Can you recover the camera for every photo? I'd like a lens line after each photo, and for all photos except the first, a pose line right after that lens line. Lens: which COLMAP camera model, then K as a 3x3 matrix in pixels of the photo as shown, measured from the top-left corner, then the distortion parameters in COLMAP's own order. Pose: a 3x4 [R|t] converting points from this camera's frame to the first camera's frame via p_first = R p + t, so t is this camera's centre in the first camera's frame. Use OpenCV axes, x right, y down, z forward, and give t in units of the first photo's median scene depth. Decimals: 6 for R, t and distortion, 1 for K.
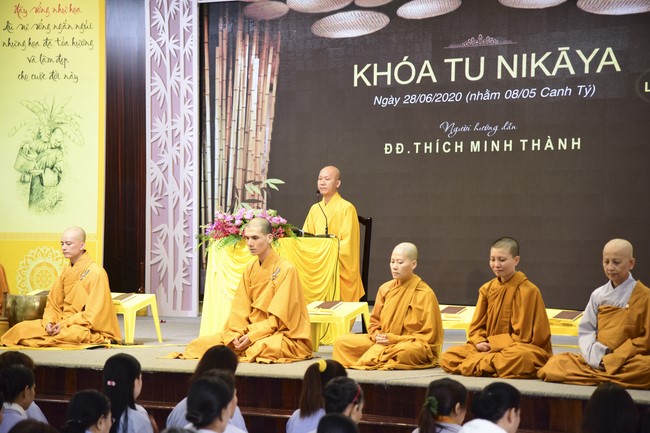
lens RADIAL K [[1920.4, 0, 324.2], [0, 1920.4, 218.4], [0, 0, 1]] dist [1.036493, 0.000000]
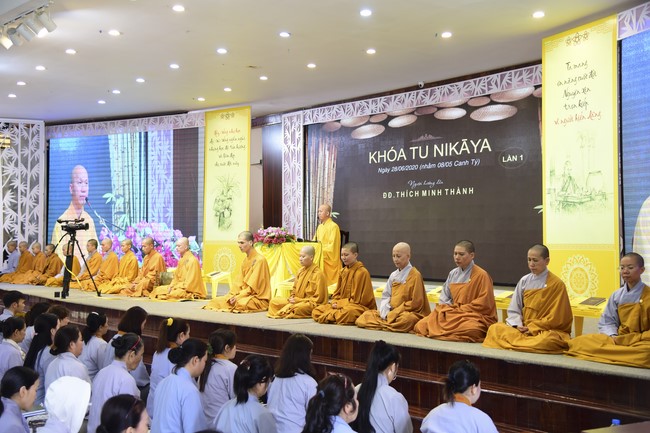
lens RADIAL K [[830.9, 0, 324.1], [0, 830.9, 216.0], [0, 0, 1]] dist [0.180271, 0.000000]
pose [[0.973388, -0.011304, -0.228882, 0.167567], [0.006098, 0.999707, -0.023440, 0.002937], [0.229080, 0.021420, 0.973172, 0.197331]]
